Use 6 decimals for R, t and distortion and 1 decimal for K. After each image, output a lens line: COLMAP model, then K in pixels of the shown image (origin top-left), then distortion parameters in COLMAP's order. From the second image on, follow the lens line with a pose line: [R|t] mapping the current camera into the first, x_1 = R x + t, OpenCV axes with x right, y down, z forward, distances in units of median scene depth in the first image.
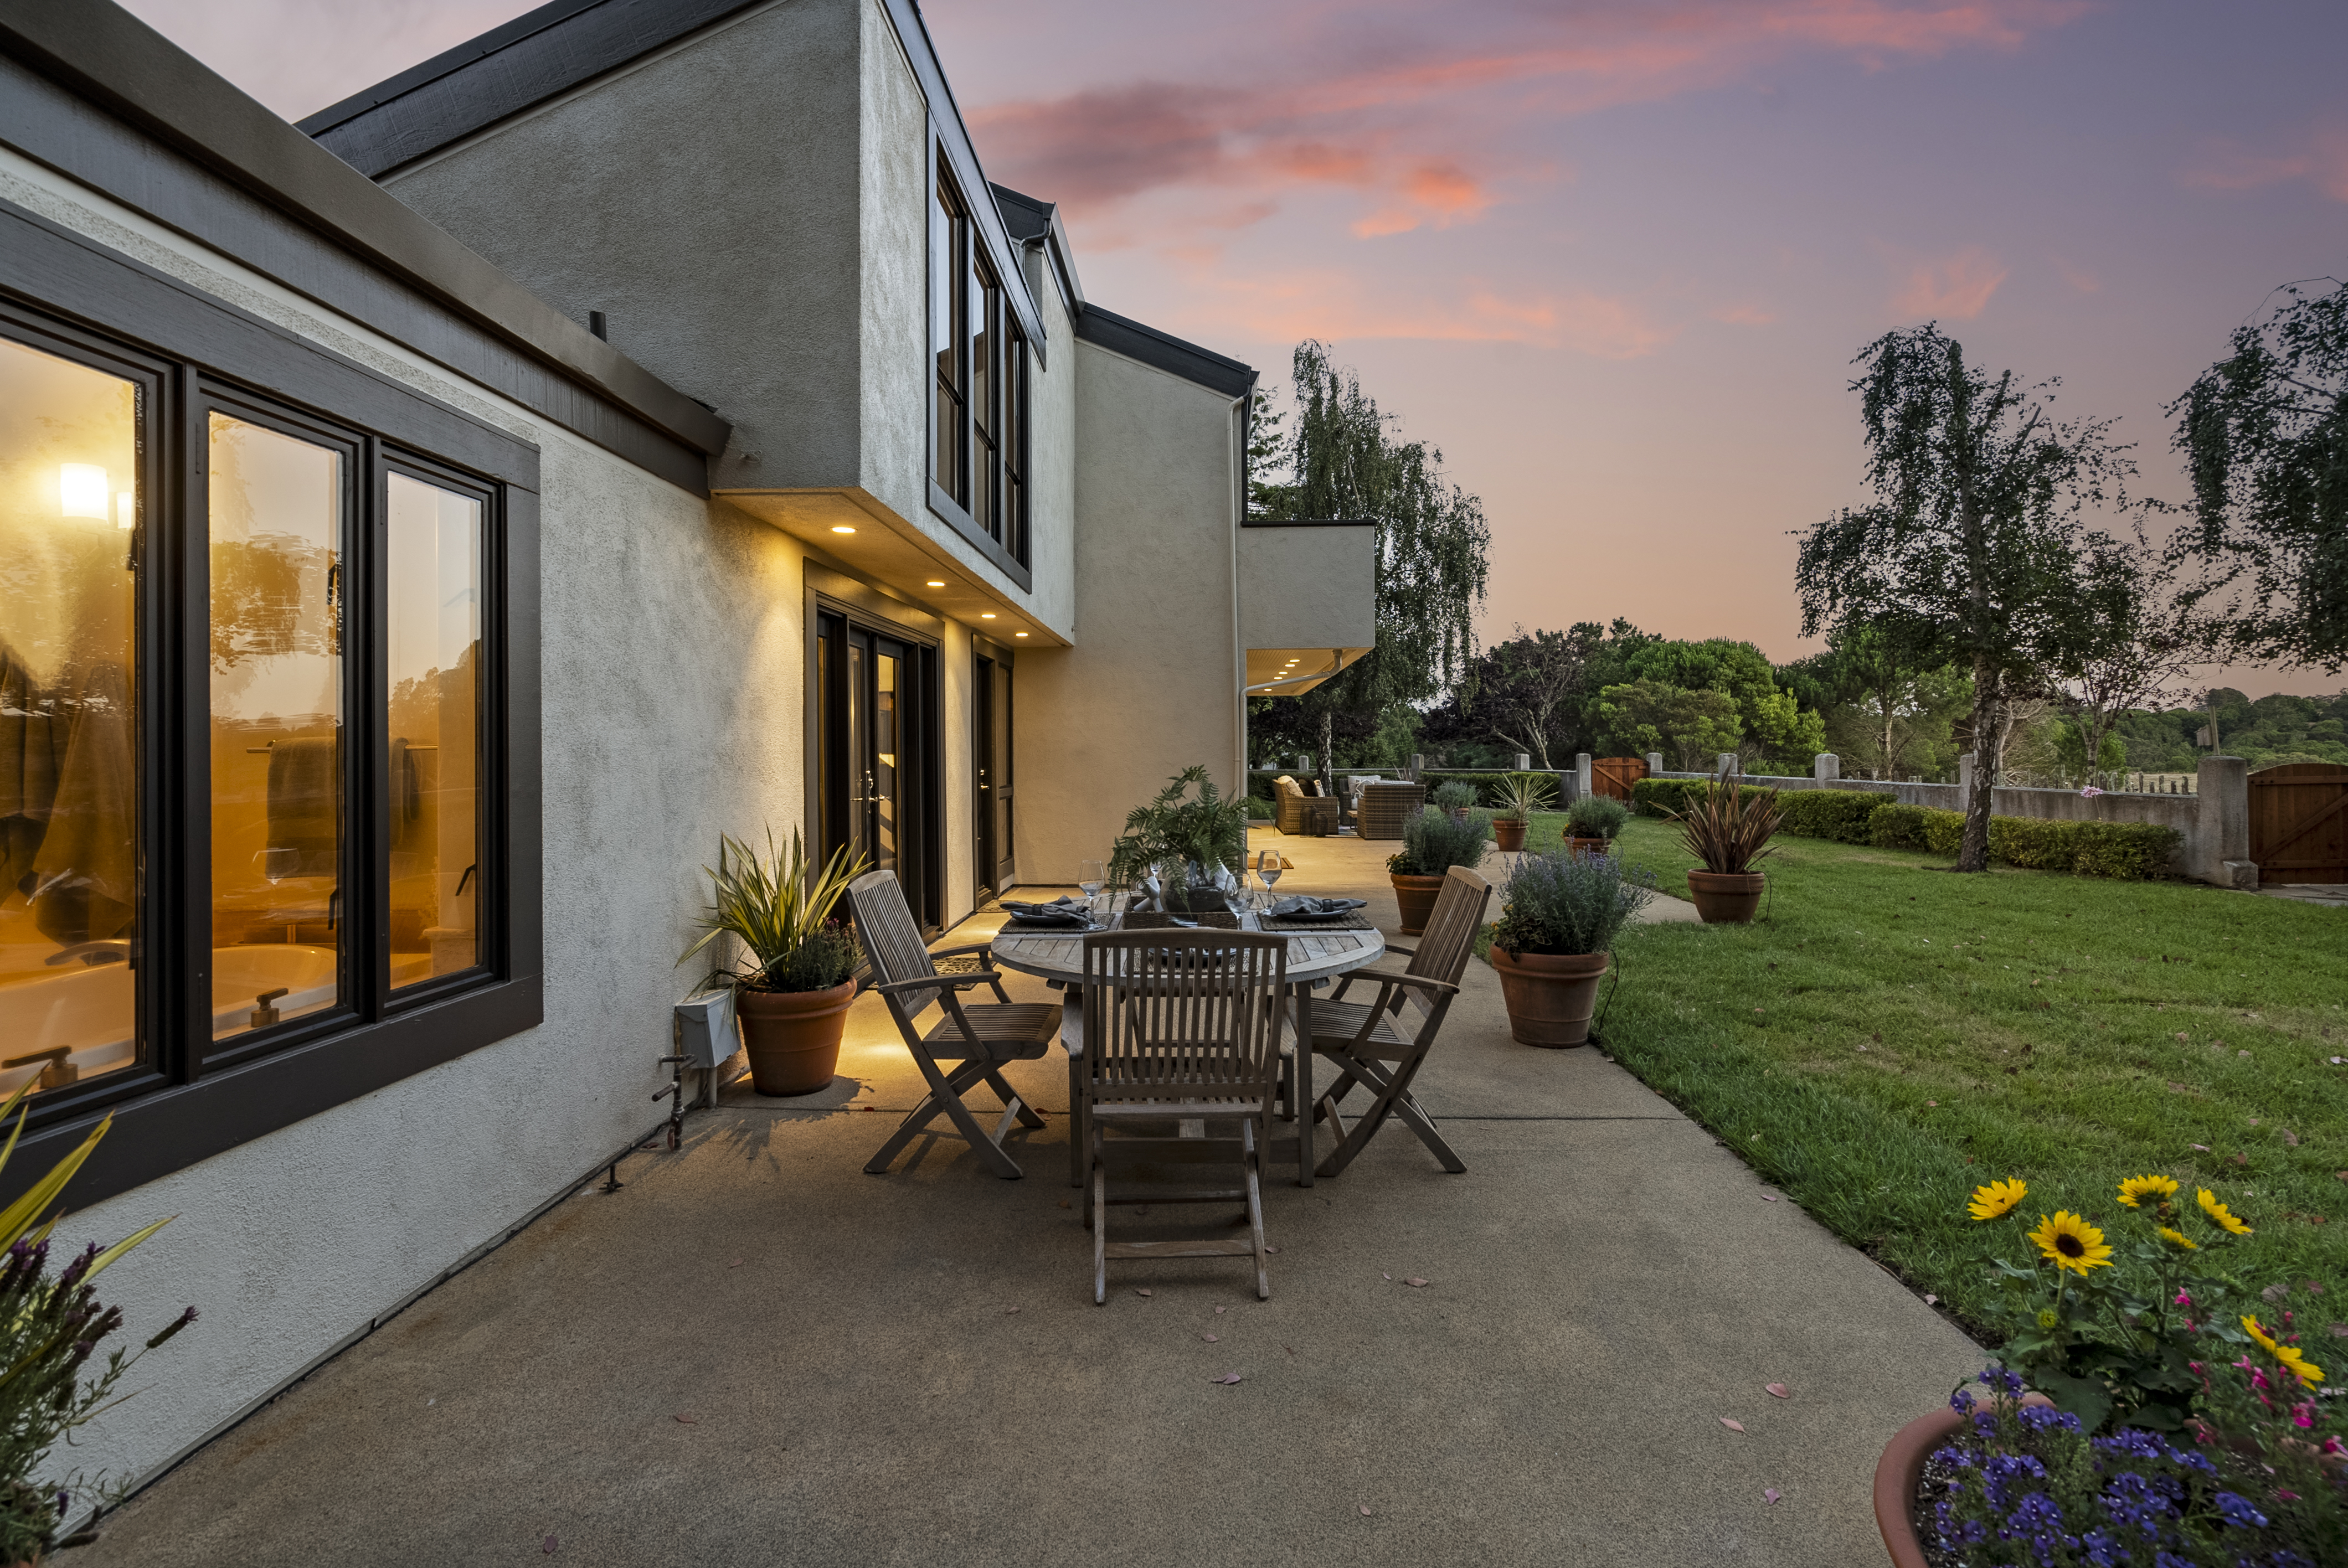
lens RADIAL K [[1090.1, 0, 1176.8], [0, 1090.1, 753.3], [0, 0, 1]] dist [-0.003921, 0.006103]
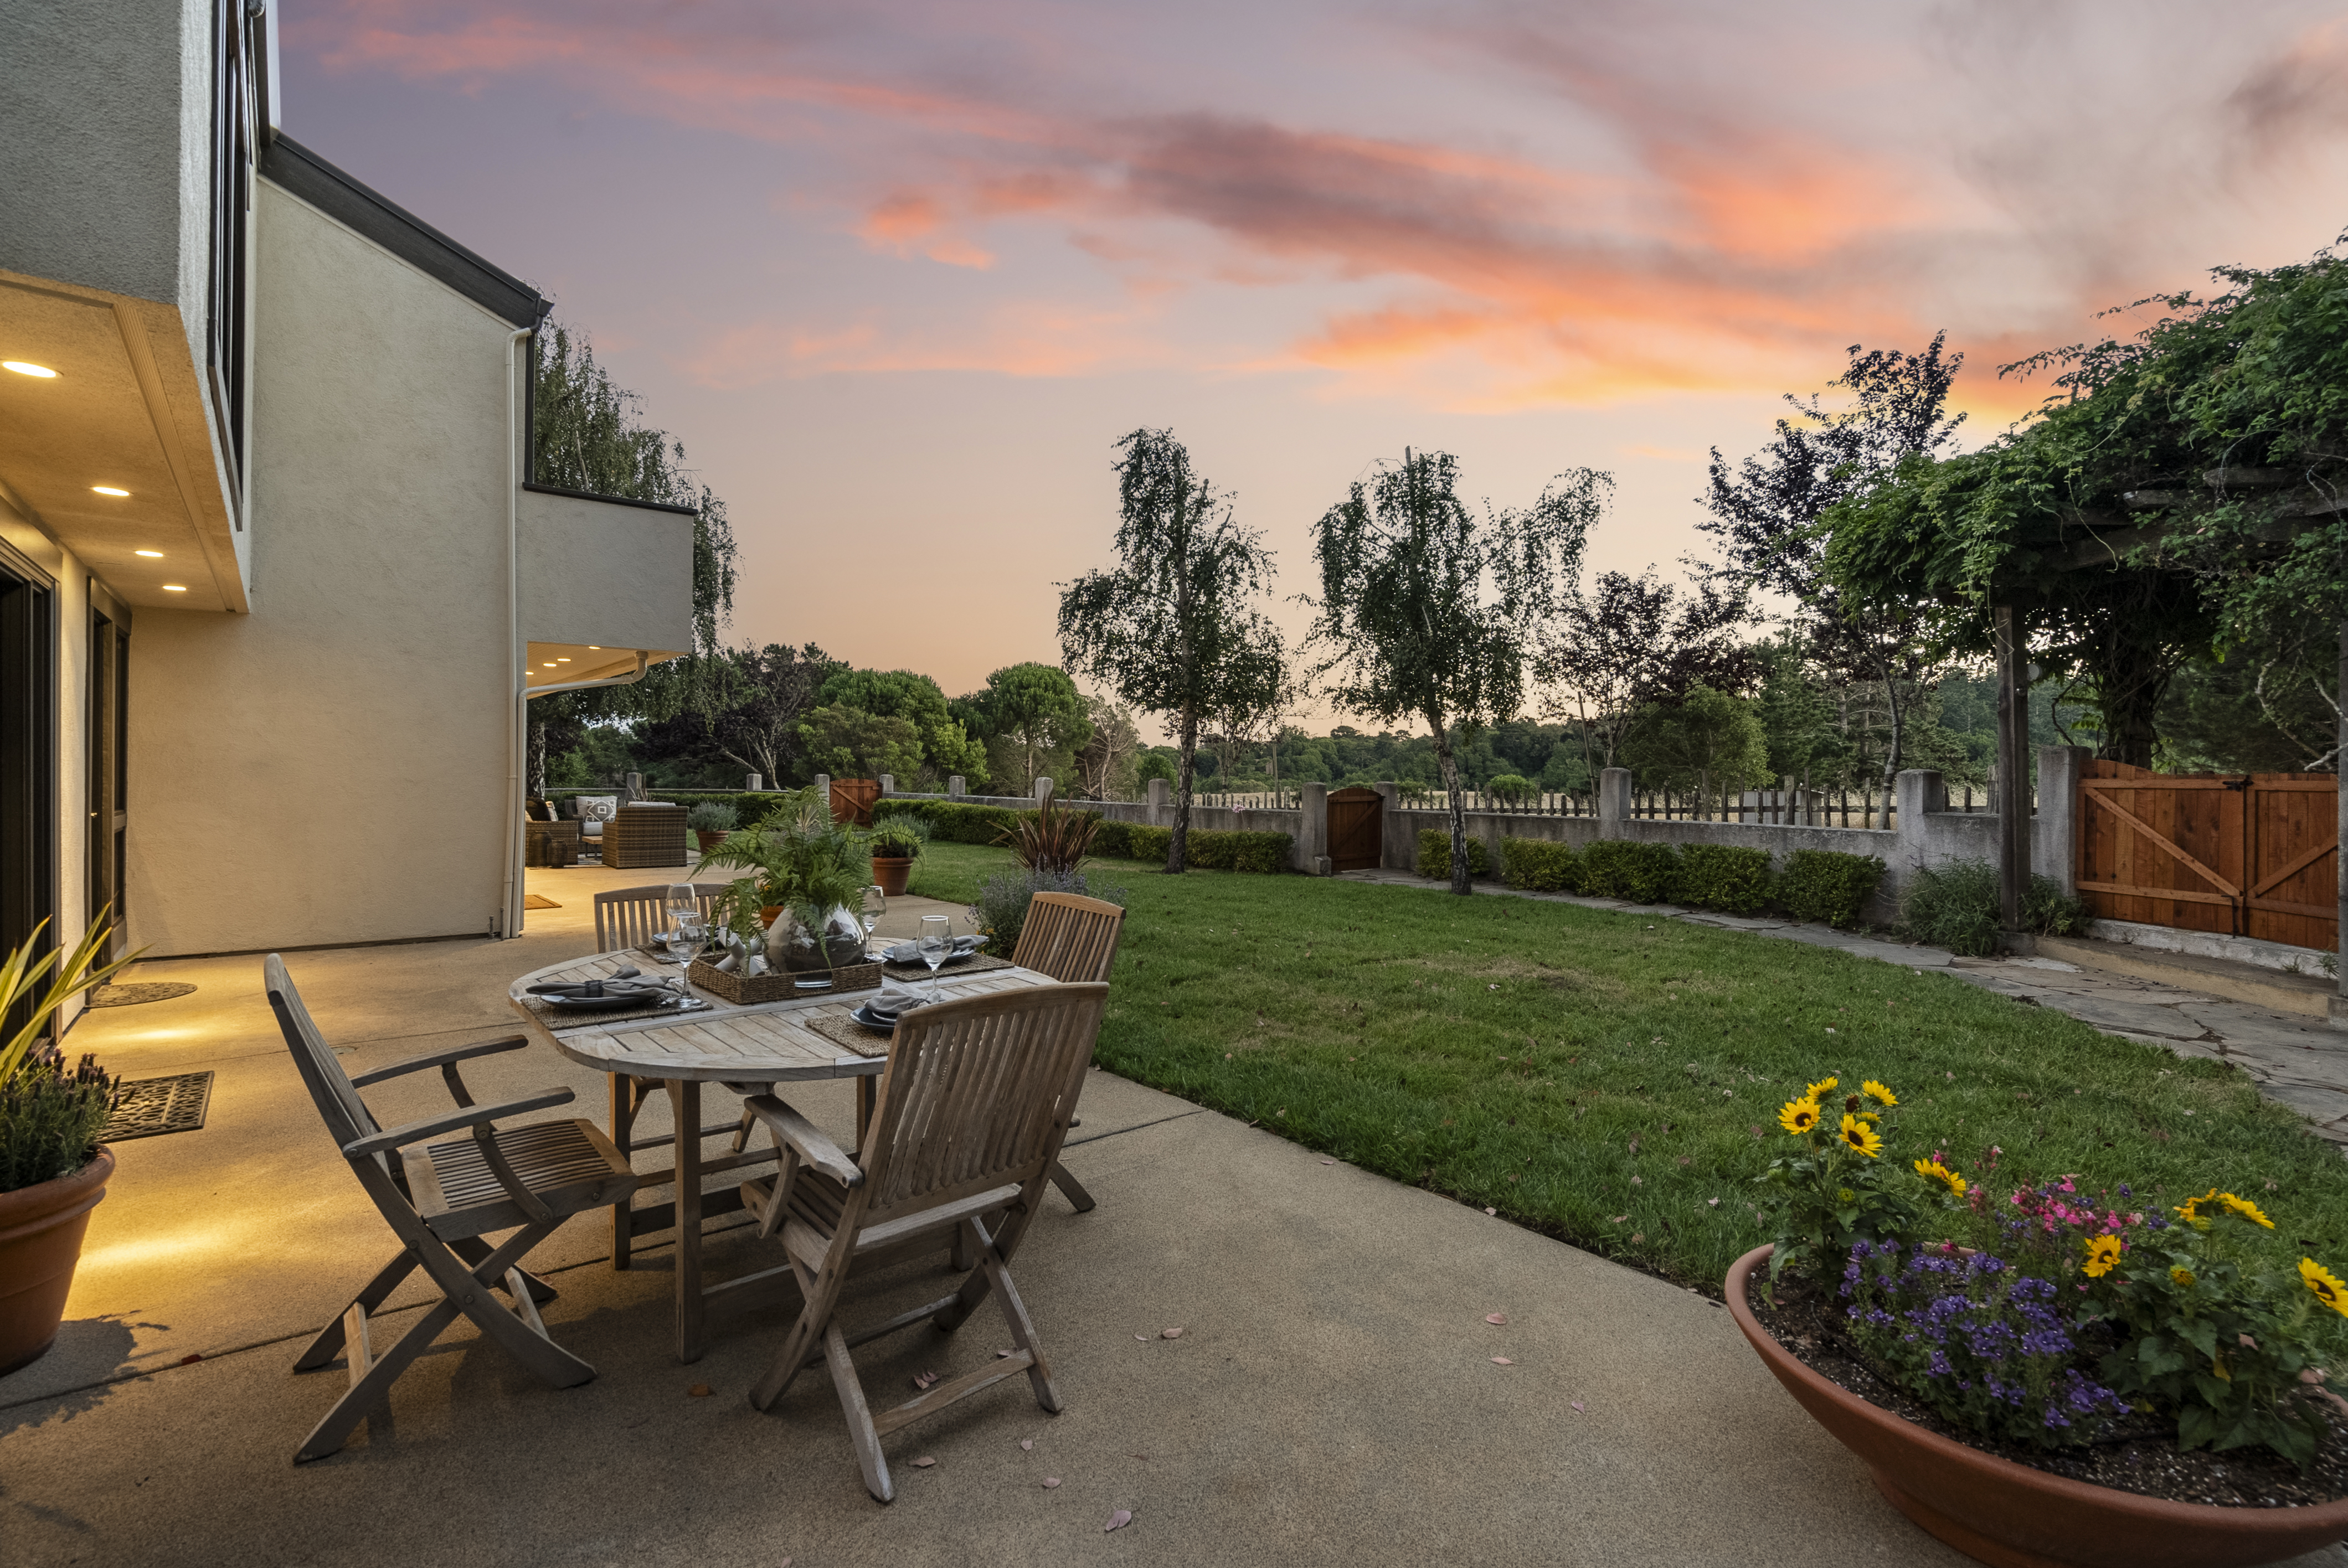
lens RADIAL K [[1076.3, 0, 1174.0], [0, 1076.3, 784.0], [0, 0, 1]] dist [-0.007799, 0.005839]
pose [[0.748150, 0.006745, 0.663496, -0.100531], [-0.013011, 0.999905, 0.004507, 0.000934], [-0.663403, -0.012005, 0.748166, 0.076681]]
